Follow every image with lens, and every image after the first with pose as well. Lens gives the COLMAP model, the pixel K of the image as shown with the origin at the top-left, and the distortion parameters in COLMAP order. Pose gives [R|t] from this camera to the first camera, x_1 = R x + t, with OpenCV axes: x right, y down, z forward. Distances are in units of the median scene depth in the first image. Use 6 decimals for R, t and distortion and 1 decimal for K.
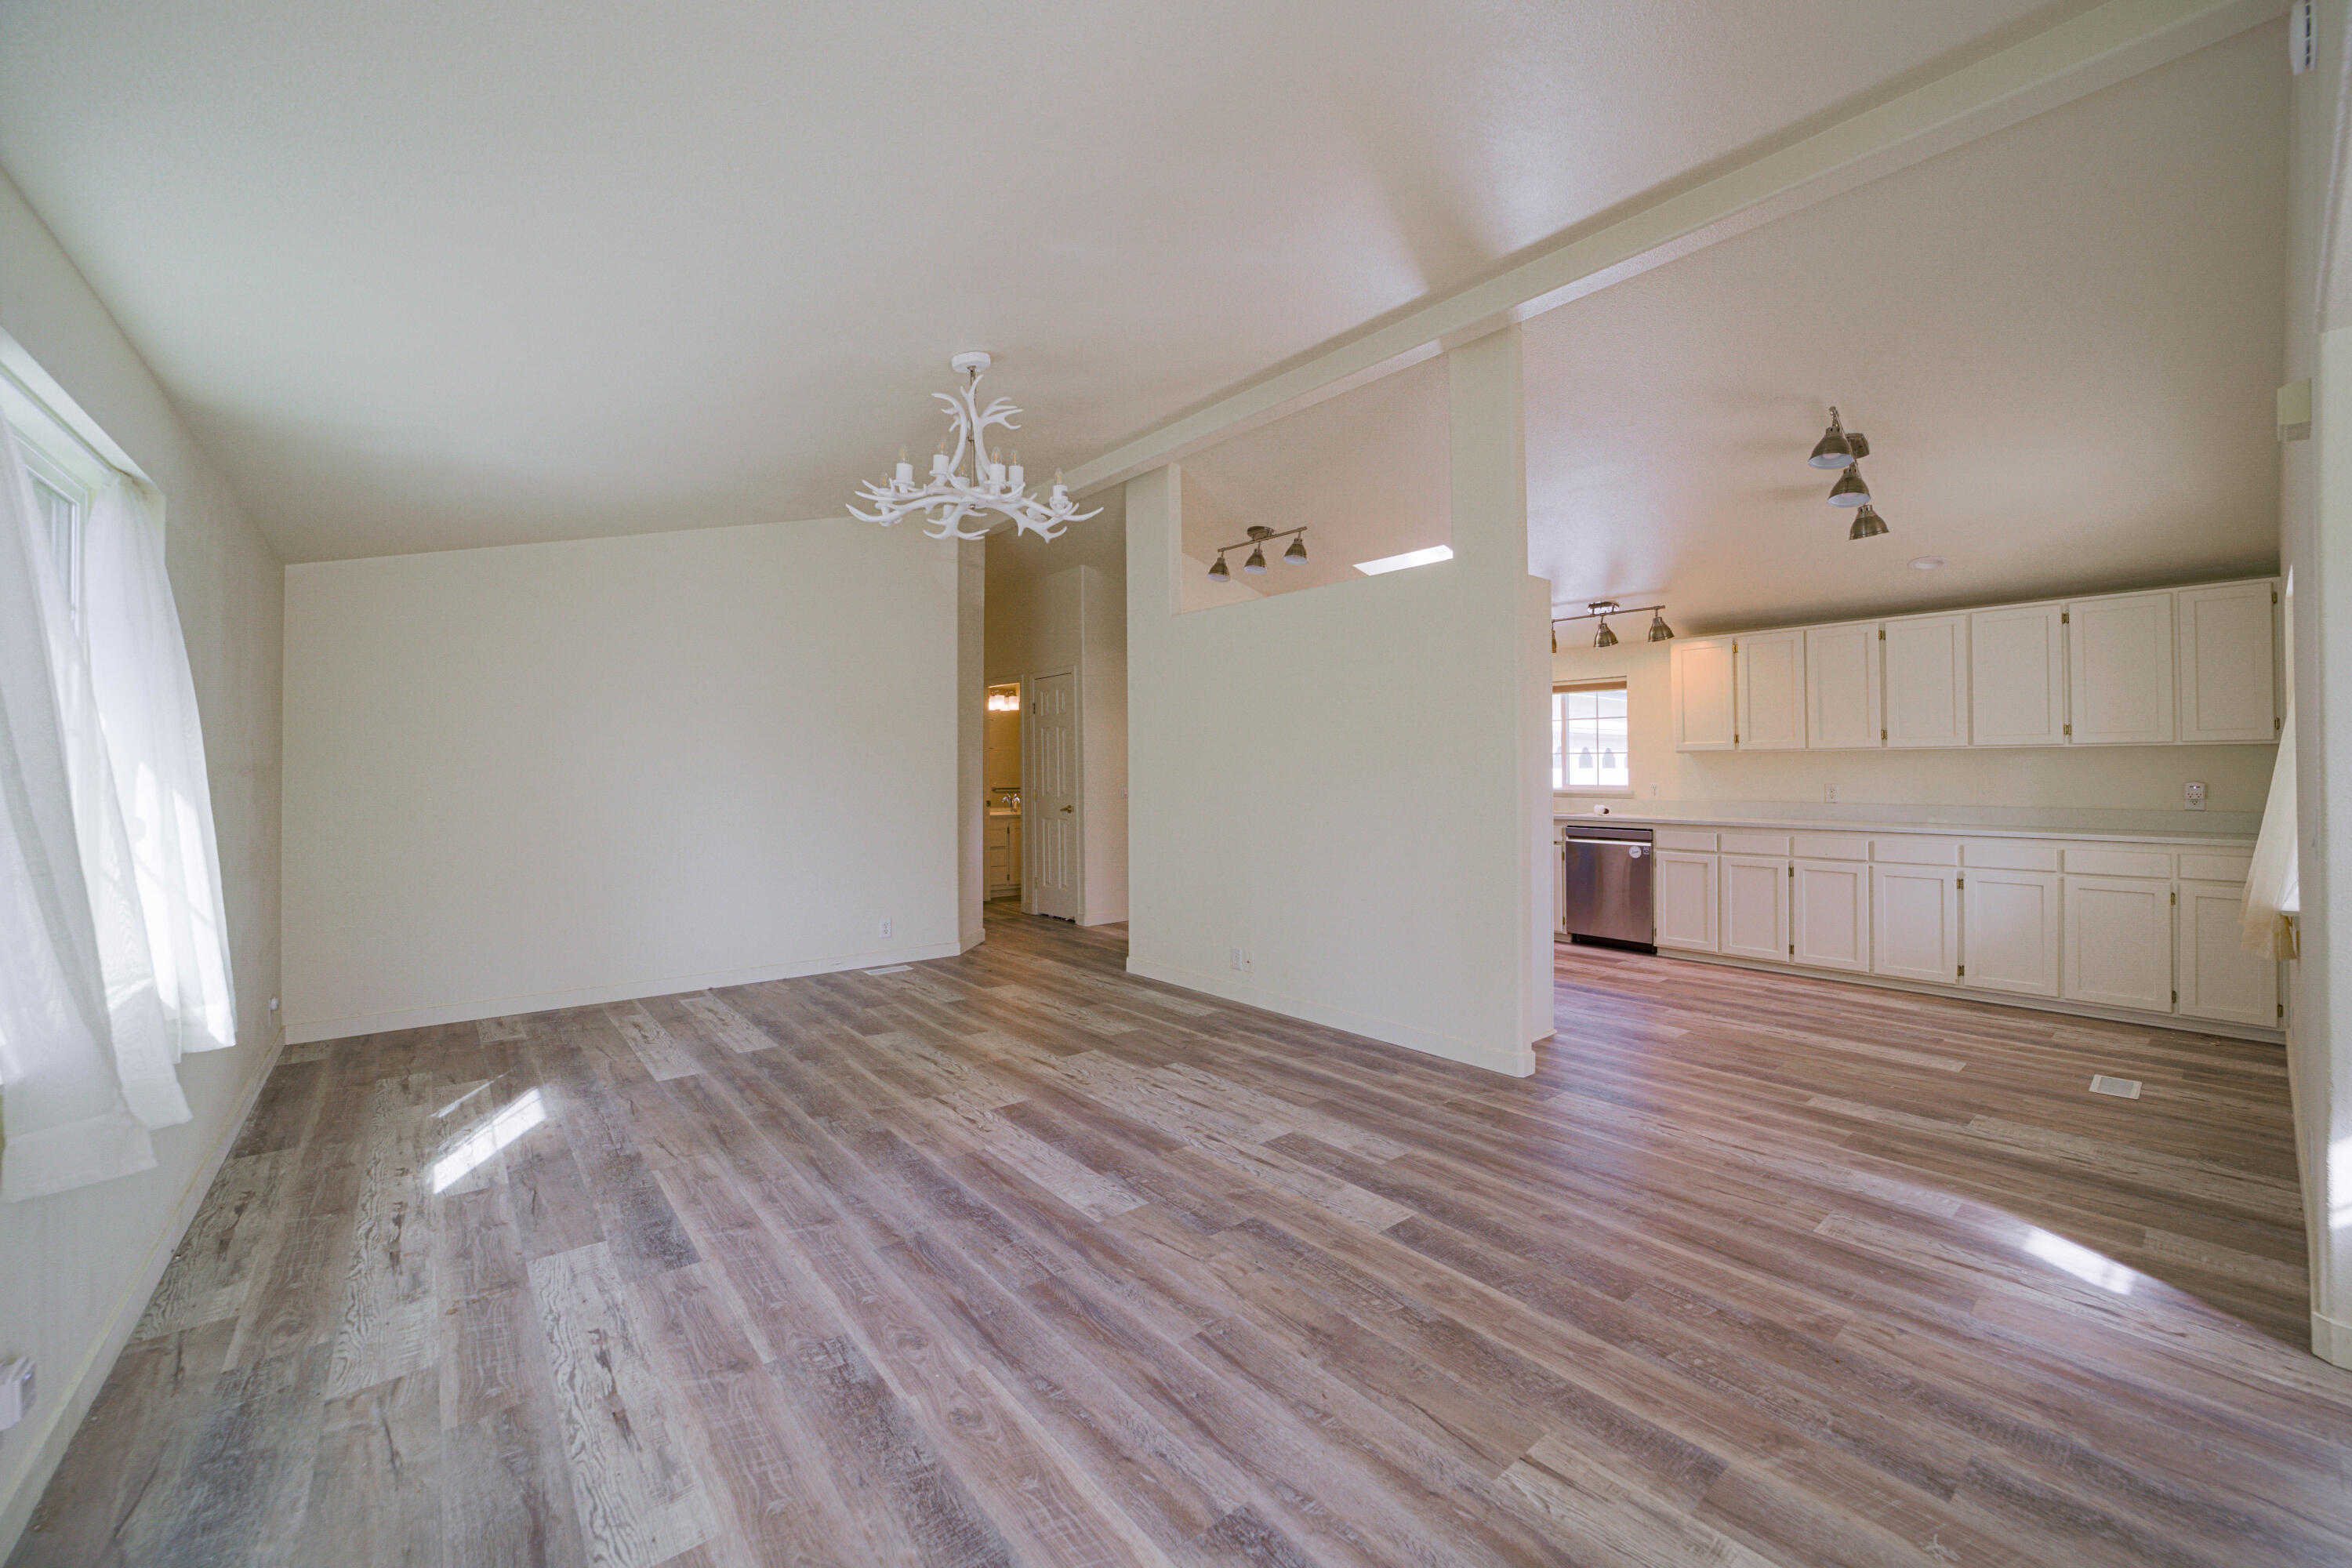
lens RADIAL K [[917.0, 0, 1194.1], [0, 917.0, 764.7], [0, 0, 1]] dist [-0.009971, 0.000550]
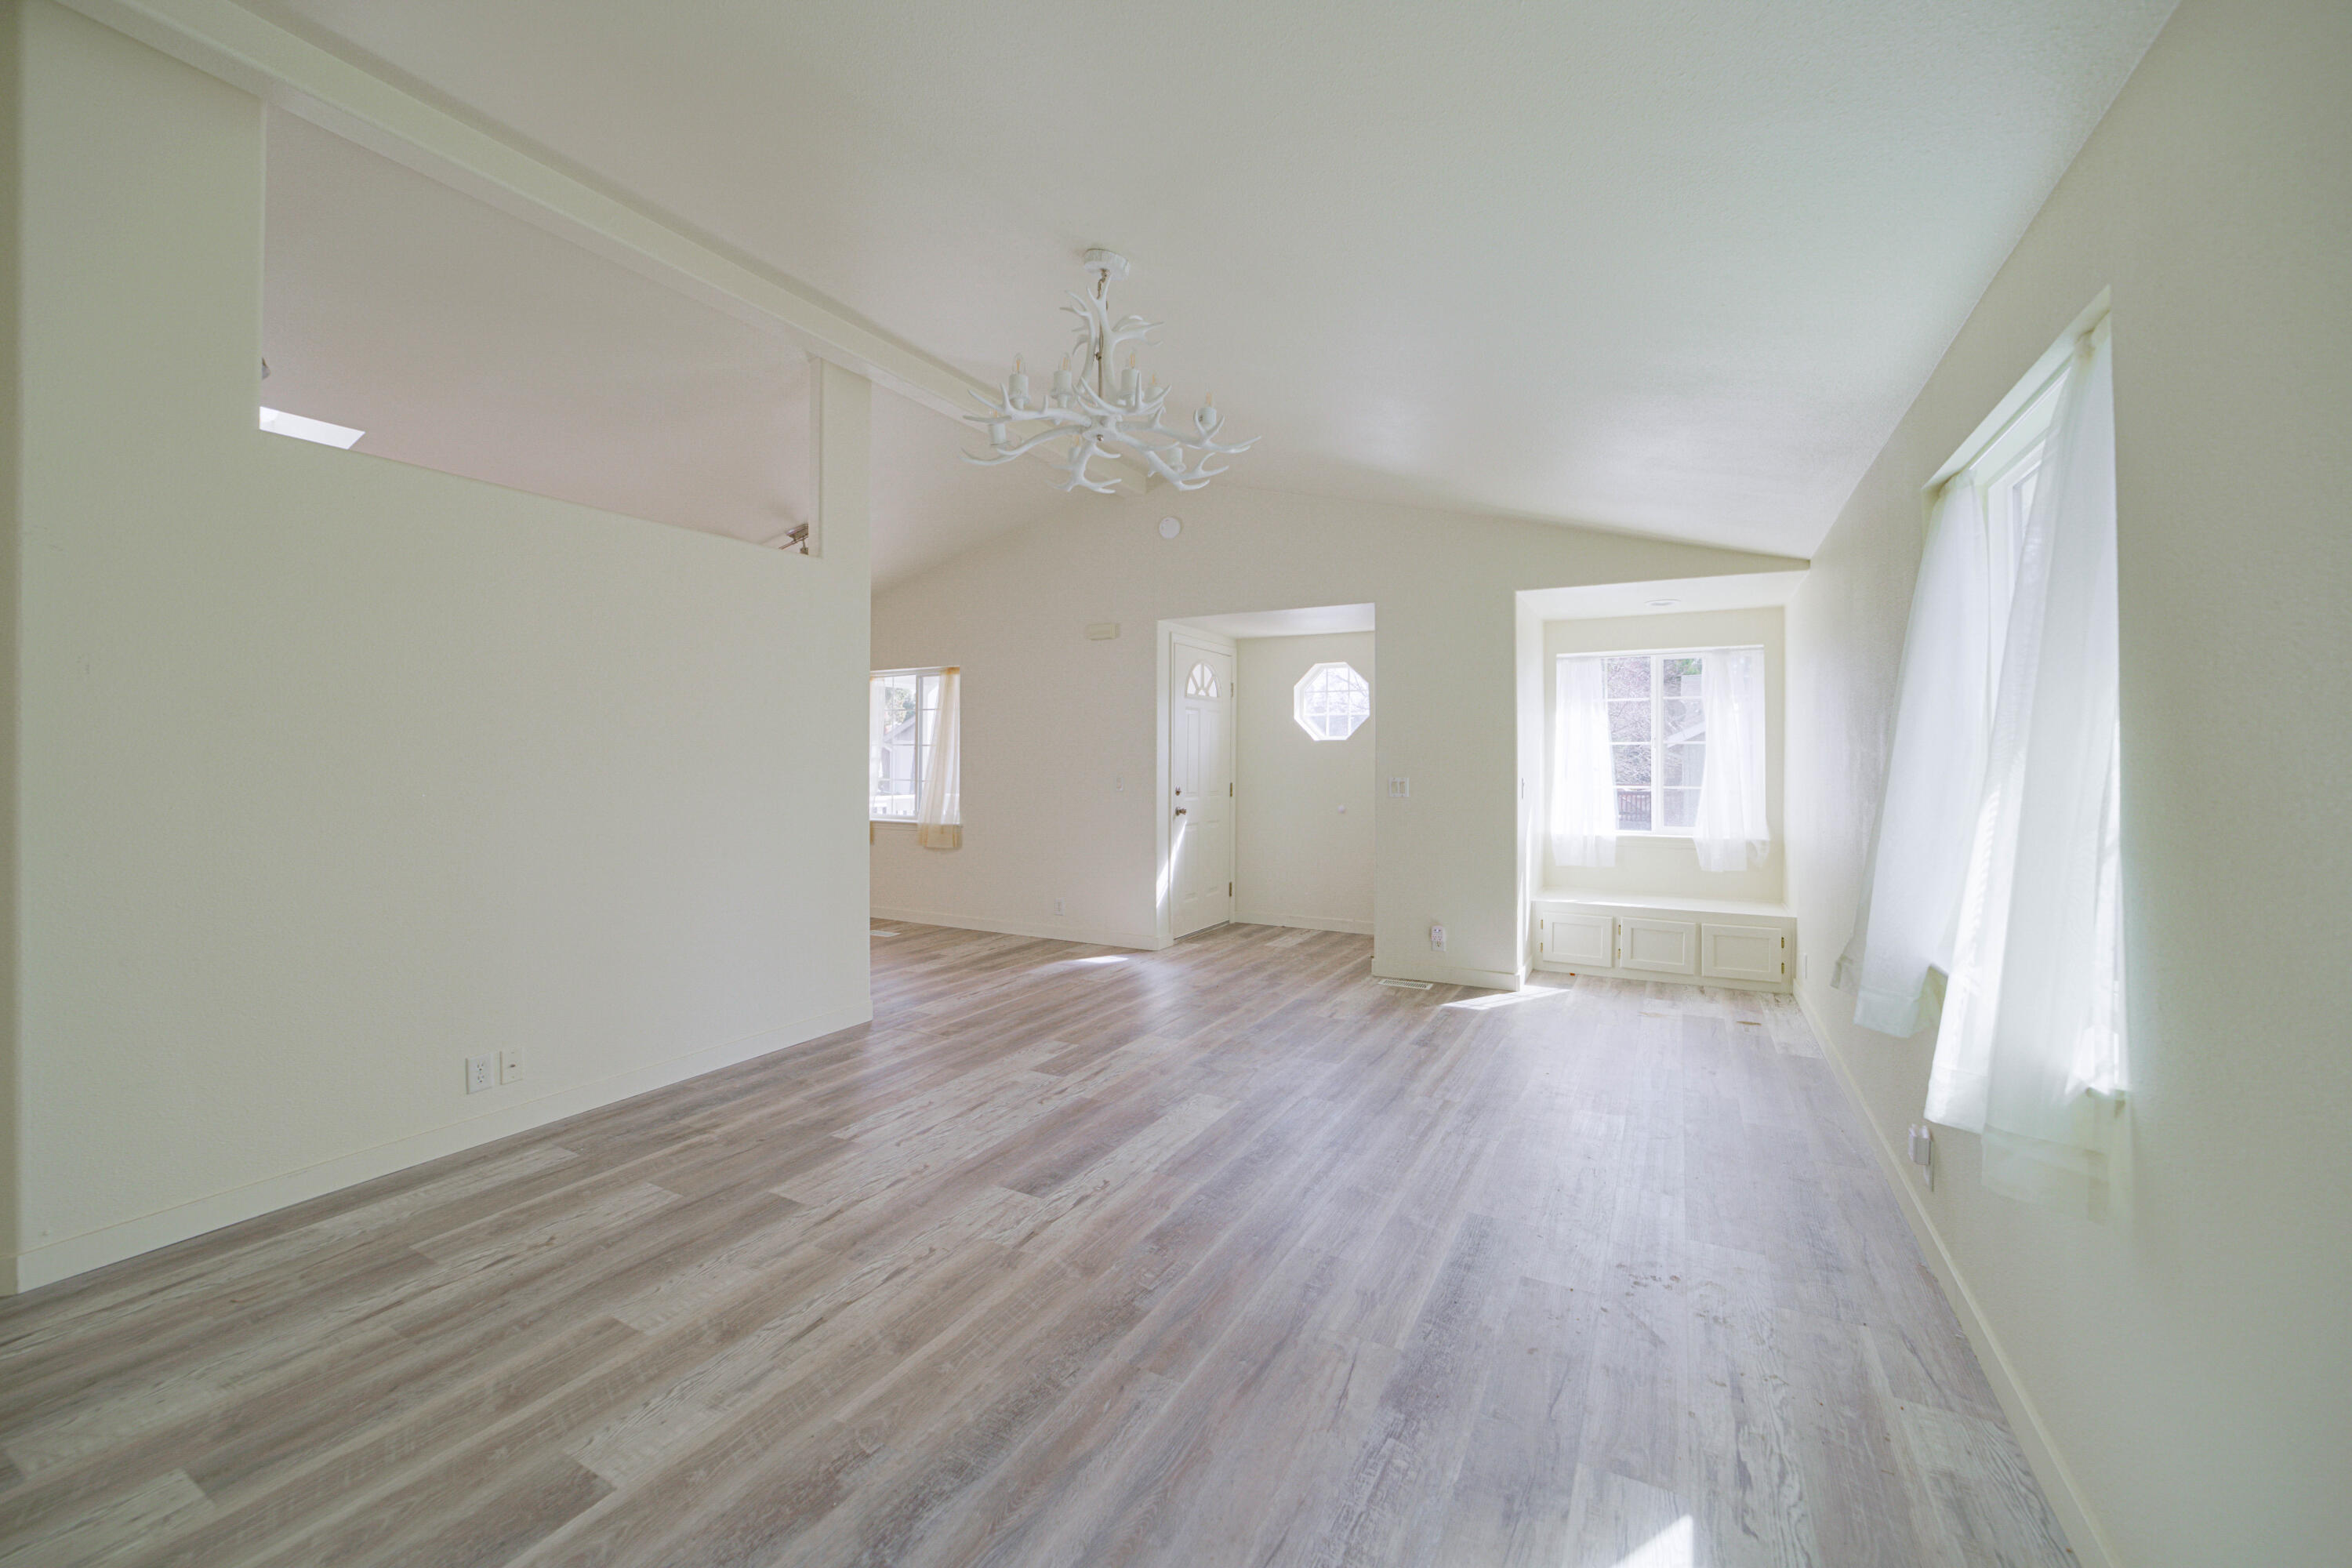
lens RADIAL K [[917.0, 0, 1184.5], [0, 917.0, 767.8], [0, 0, 1]] dist [-0.009971, 0.000550]
pose [[-0.368819, -0.002266, 0.929499, -1.223385], [-0.011647, 0.999930, -0.002184, 0.026091], [-0.929428, -0.011632, -0.368819, 1.482012]]
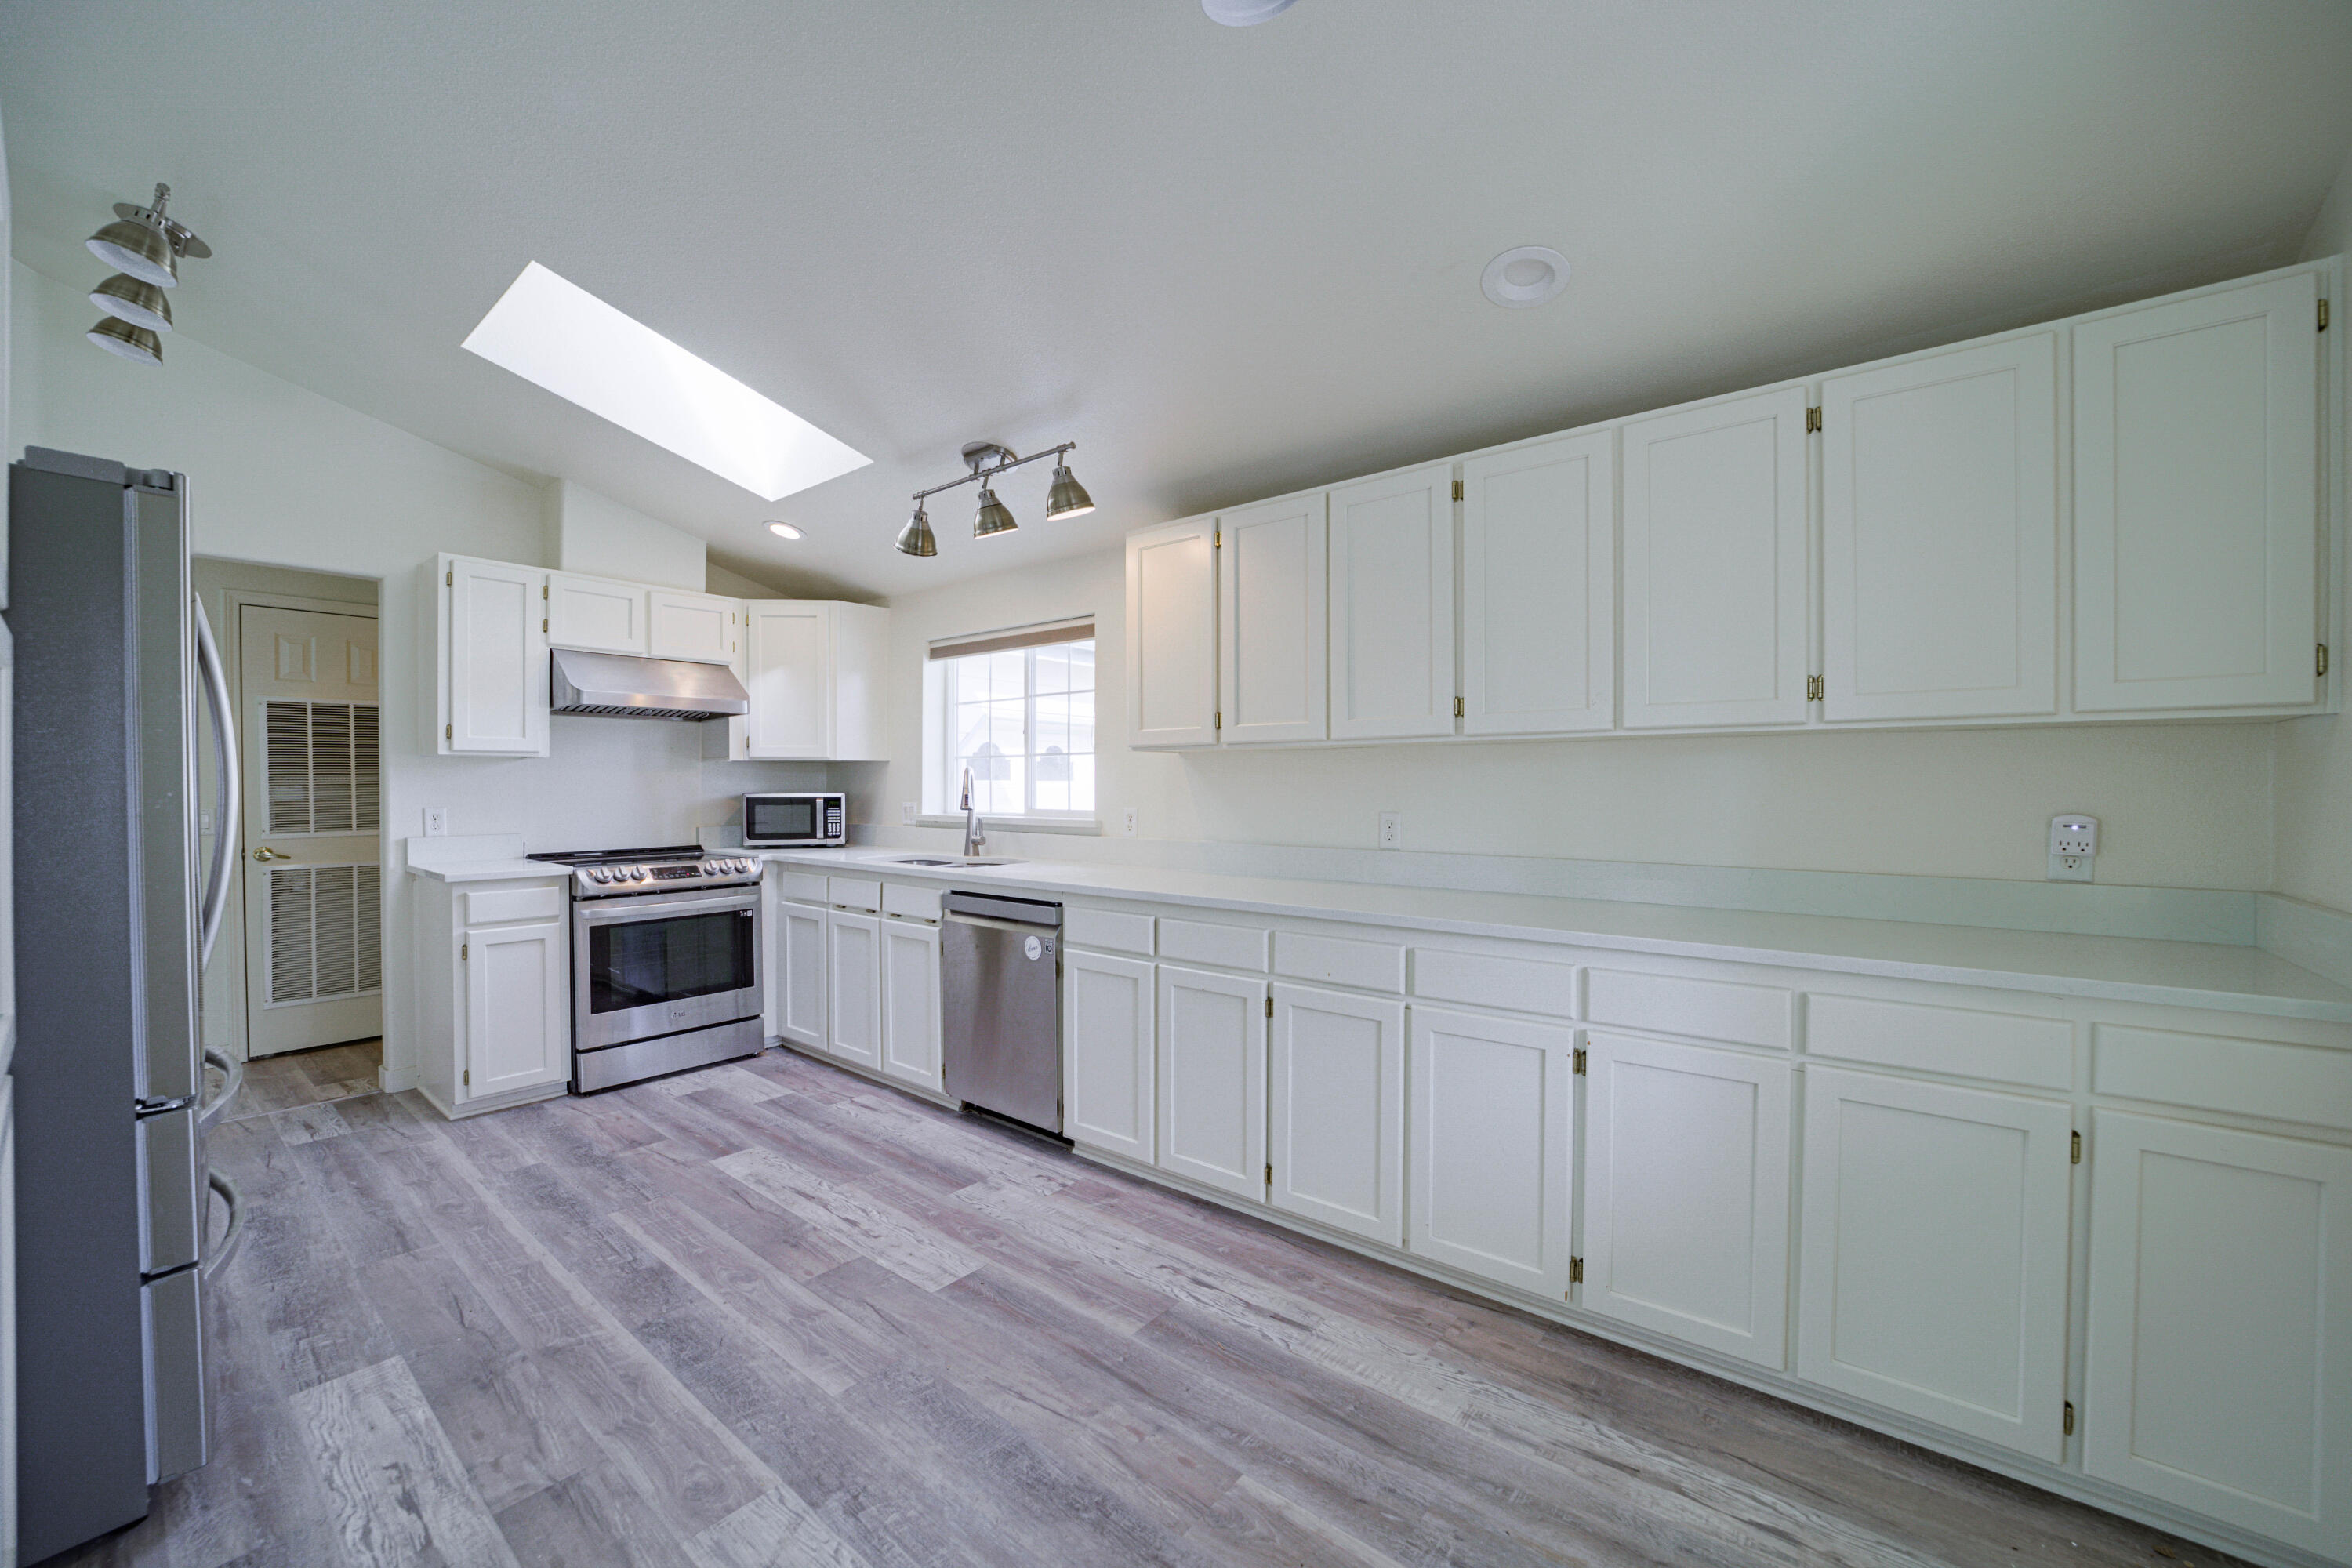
lens RADIAL K [[917.0, 0, 1163.6], [0, 917.0, 802.6], [0, 0, 1]] dist [-0.009971, 0.000550]
pose [[0.982227, -0.001832, 0.187687, 0.025273], [-0.002895, 0.999685, 0.024912, 0.000186], [-0.187673, -0.025013, 0.981913, 0.027612]]
